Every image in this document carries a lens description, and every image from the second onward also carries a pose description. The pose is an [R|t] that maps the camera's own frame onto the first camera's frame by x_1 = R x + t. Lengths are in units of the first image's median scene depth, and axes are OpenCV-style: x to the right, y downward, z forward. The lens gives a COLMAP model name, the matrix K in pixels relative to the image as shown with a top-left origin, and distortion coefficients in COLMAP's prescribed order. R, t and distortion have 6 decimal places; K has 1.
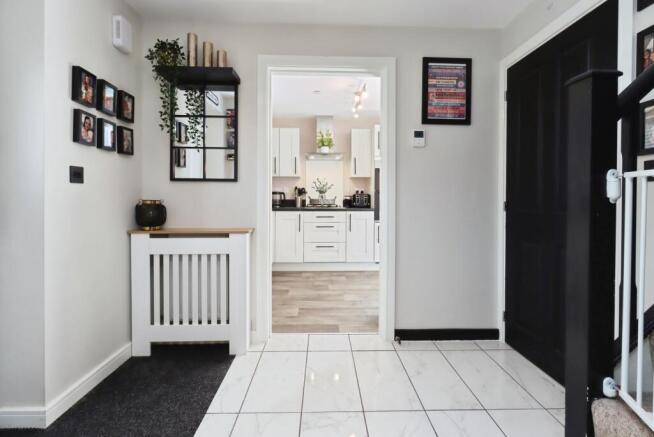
lens RADIAL K [[304.8, 0, 328.9], [0, 304.8, 198.9], [0, 0, 1]] dist [-0.001543, -0.000309]
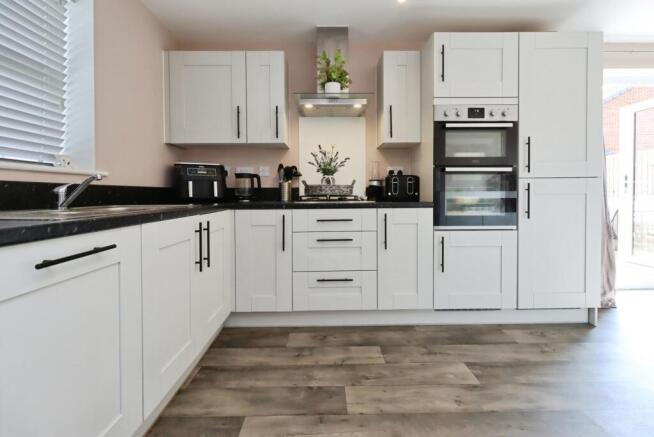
lens RADIAL K [[304.8, 0, 328.9], [0, 304.8, 198.9], [0, 0, 1]] dist [-0.001543, -0.000309]
pose [[0.999728, -0.009982, -0.021087, -0.010563], [0.010410, 0.999741, 0.020258, 0.013040], [0.020879, -0.020472, 0.999572, 0.474118]]
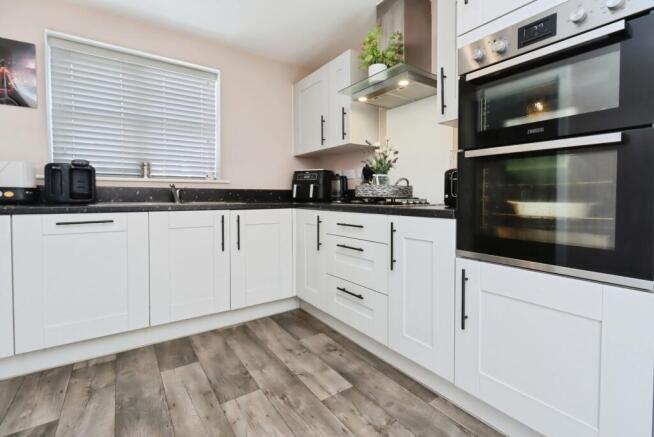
lens RADIAL K [[301.4, 0, 328.6], [0, 301.4, 203.1], [0, 0, 1]] dist [-0.000946, -0.000201]
pose [[0.546692, 0.016721, -0.837167, 0.310440], [-0.001553, 0.999819, 0.018956, 0.017761], [0.837332, -0.009063, 0.546619, 0.691330]]
